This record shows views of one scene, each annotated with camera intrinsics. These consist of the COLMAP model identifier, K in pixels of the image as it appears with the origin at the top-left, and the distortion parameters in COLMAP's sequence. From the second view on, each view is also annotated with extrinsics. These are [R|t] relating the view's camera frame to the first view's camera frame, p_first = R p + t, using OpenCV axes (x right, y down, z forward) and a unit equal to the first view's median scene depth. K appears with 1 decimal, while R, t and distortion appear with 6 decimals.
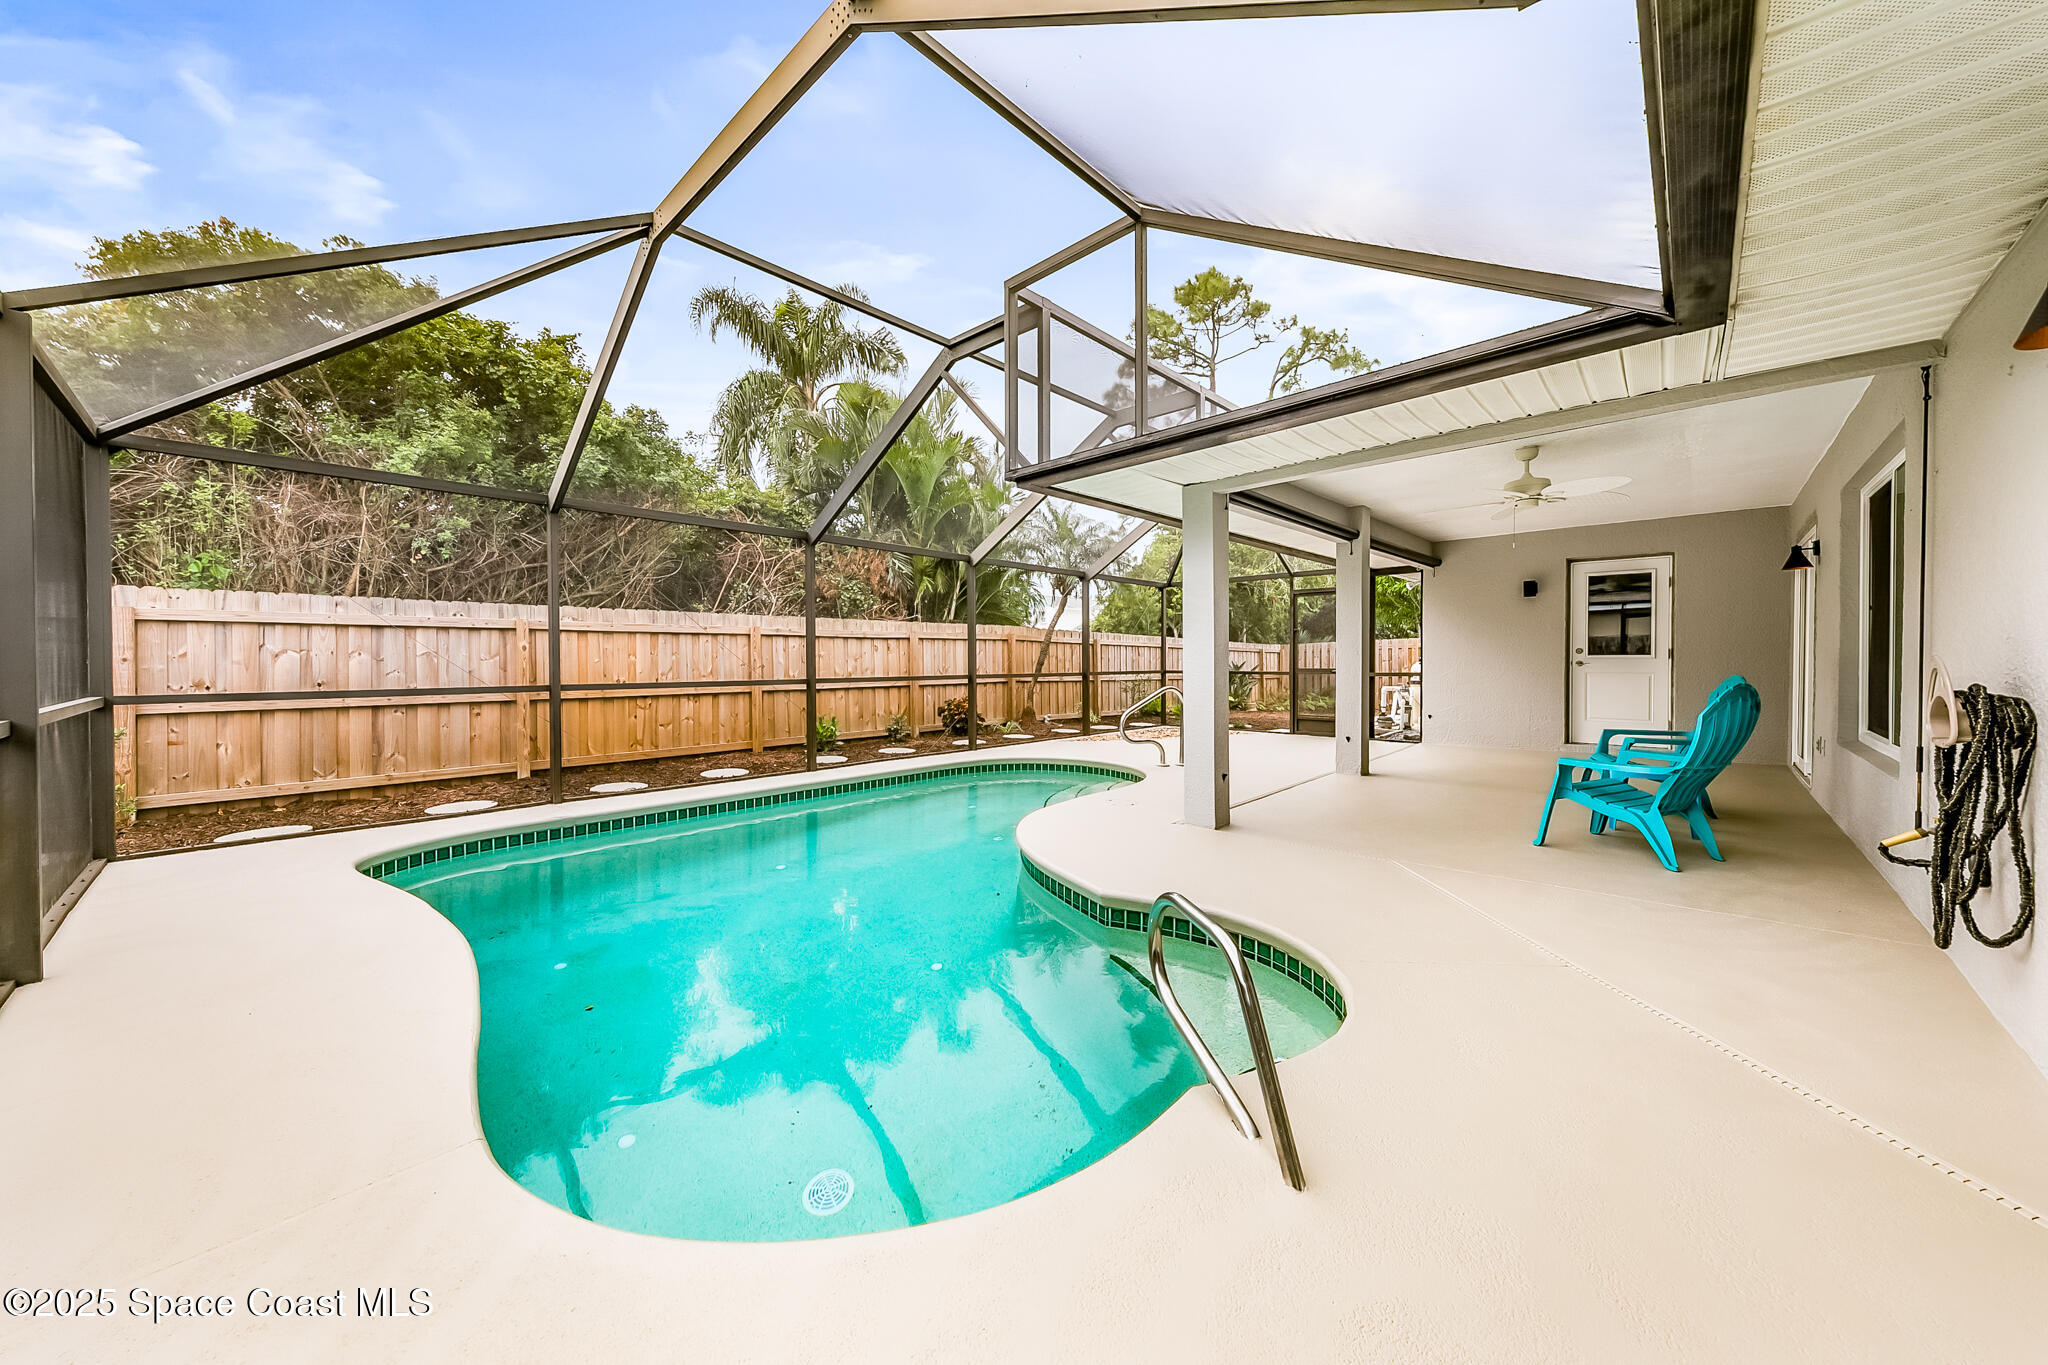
lens RADIAL K [[742.8, 0, 1032.9], [0, 742.8, 665.3], [0, 0, 1]] dist [-0.001033, -0.000209]
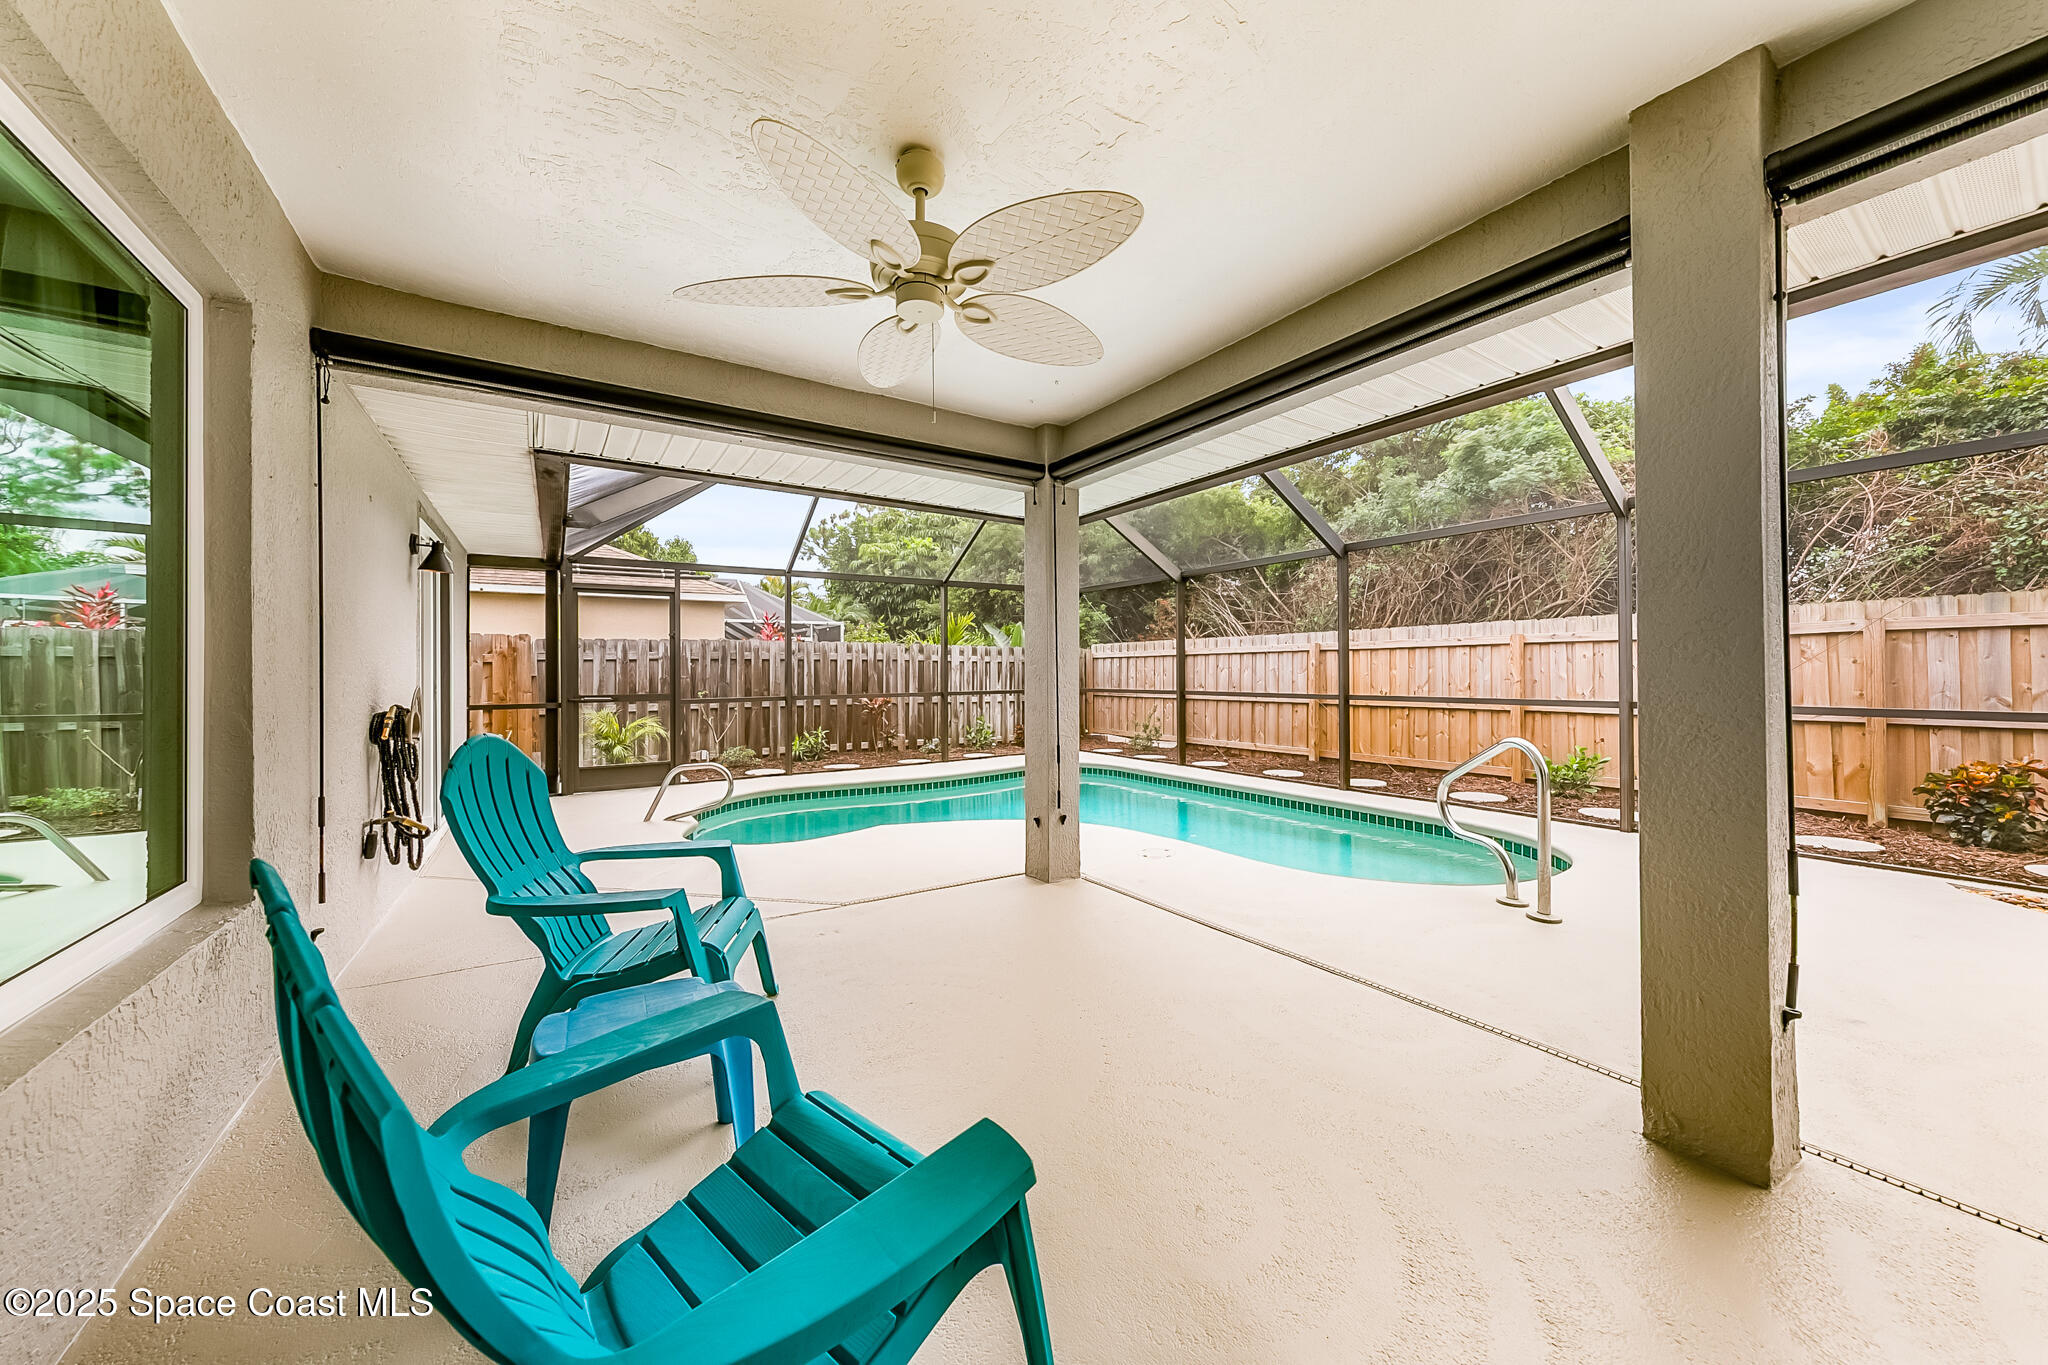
lens RADIAL K [[742.8, 0, 1032.9], [0, 742.8, 665.3], [0, 0, 1]] dist [-0.001033, -0.000209]
pose [[-0.232810, -0.007798, -0.972491, 0.732775], [-0.004697, 0.999965, -0.006893, -0.010075], [0.972511, 0.002963, -0.232839, 0.821306]]
